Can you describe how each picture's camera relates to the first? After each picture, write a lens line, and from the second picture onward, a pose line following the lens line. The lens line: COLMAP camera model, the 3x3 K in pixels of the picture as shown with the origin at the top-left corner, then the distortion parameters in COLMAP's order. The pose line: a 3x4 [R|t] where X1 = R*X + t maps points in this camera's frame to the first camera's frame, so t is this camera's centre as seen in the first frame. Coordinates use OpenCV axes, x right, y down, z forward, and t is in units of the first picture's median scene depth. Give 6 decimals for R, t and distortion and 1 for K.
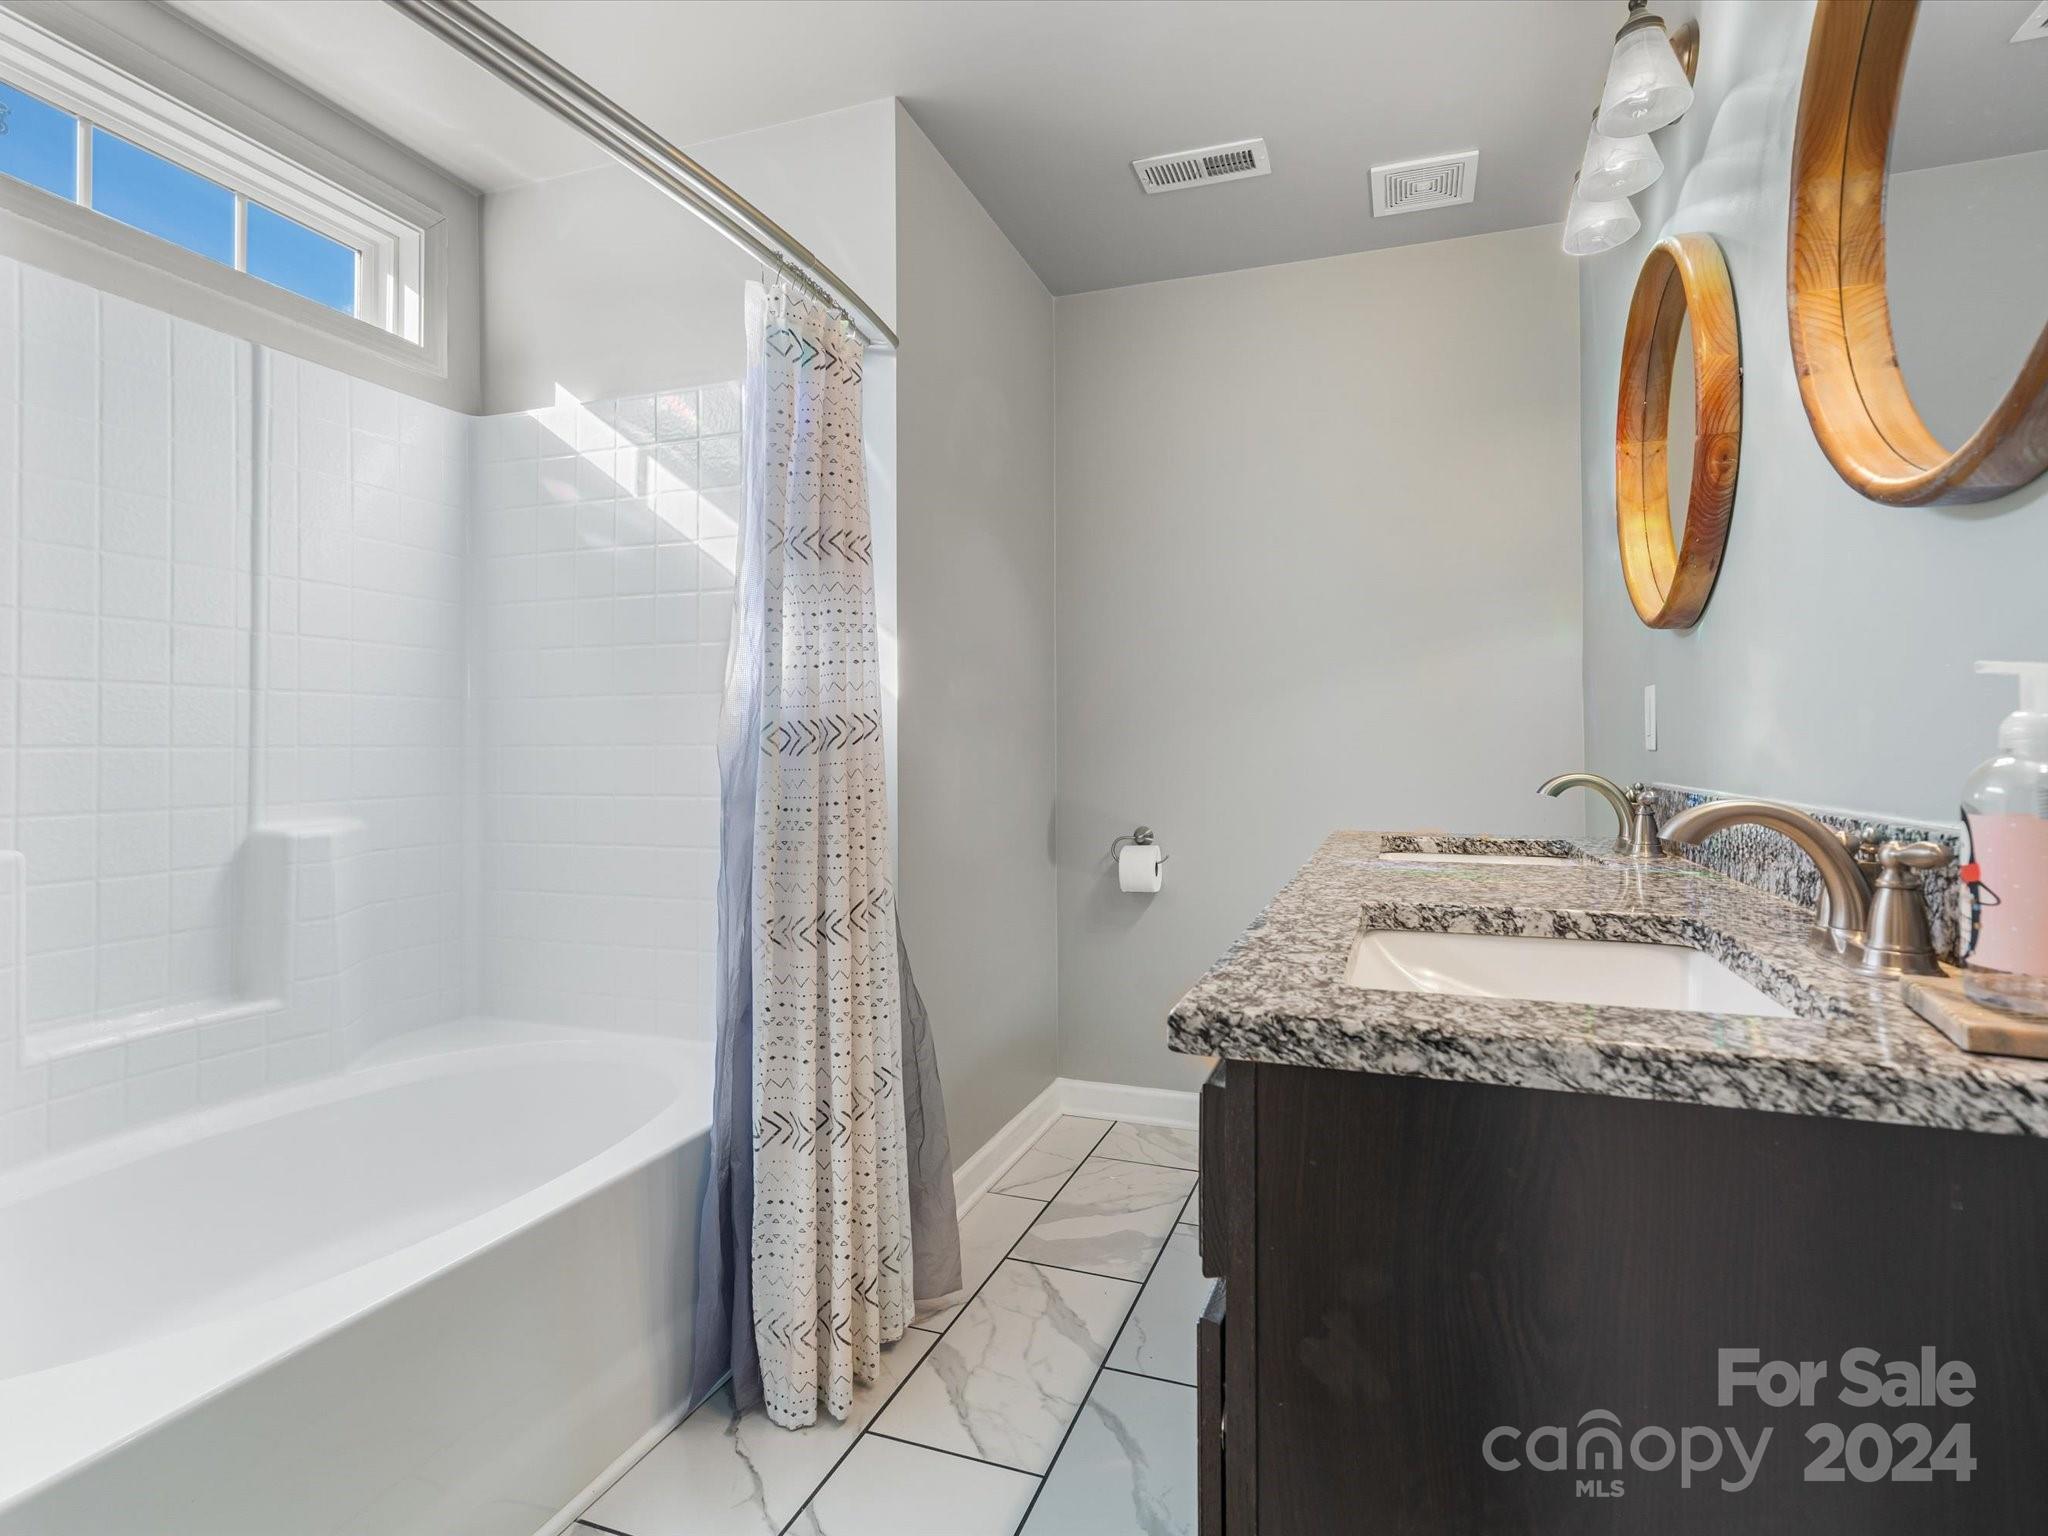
lens RADIAL K [[1063.7, 0, 1036.5], [0, 1063.7, 767.9], [0, 0, 1]] dist [0.001268, 0.000844]
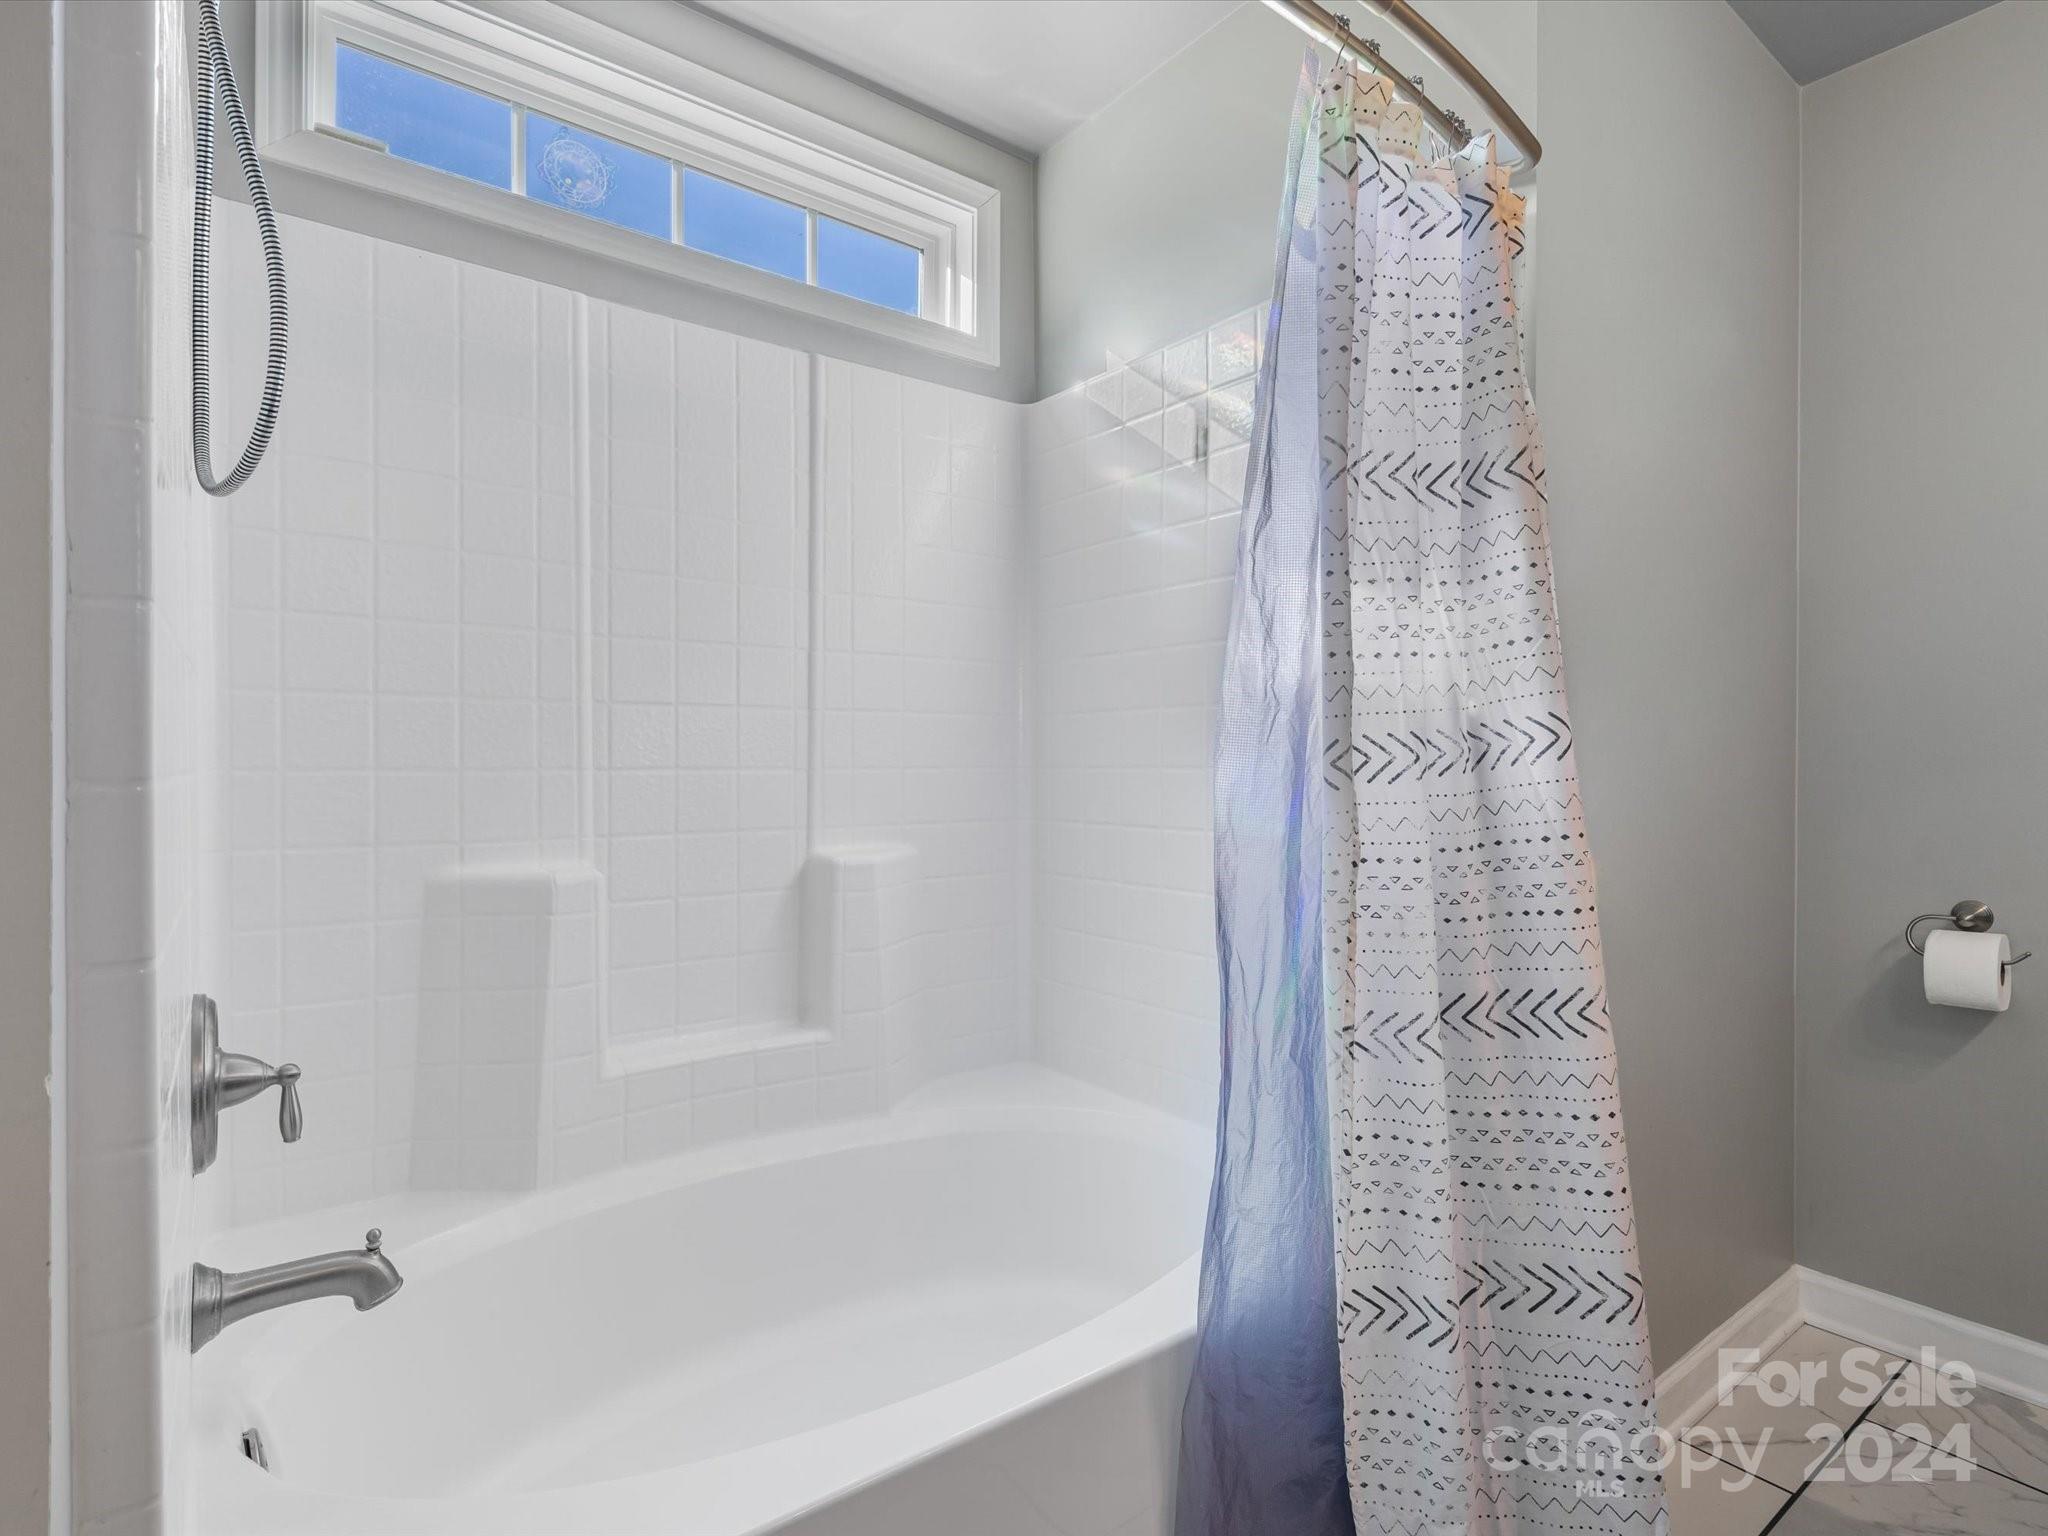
lens RADIAL K [[1063.7, 0, 1036.5], [0, 1063.7, 767.9], [0, 0, 1]] dist [0.001268, 0.000844]
pose [[0.841666, 0.004201, -0.539982, -0.035469], [-0.012489, 0.999854, -0.011687, -0.011712], [0.539854, 0.016580, 0.841595, 0.289820]]
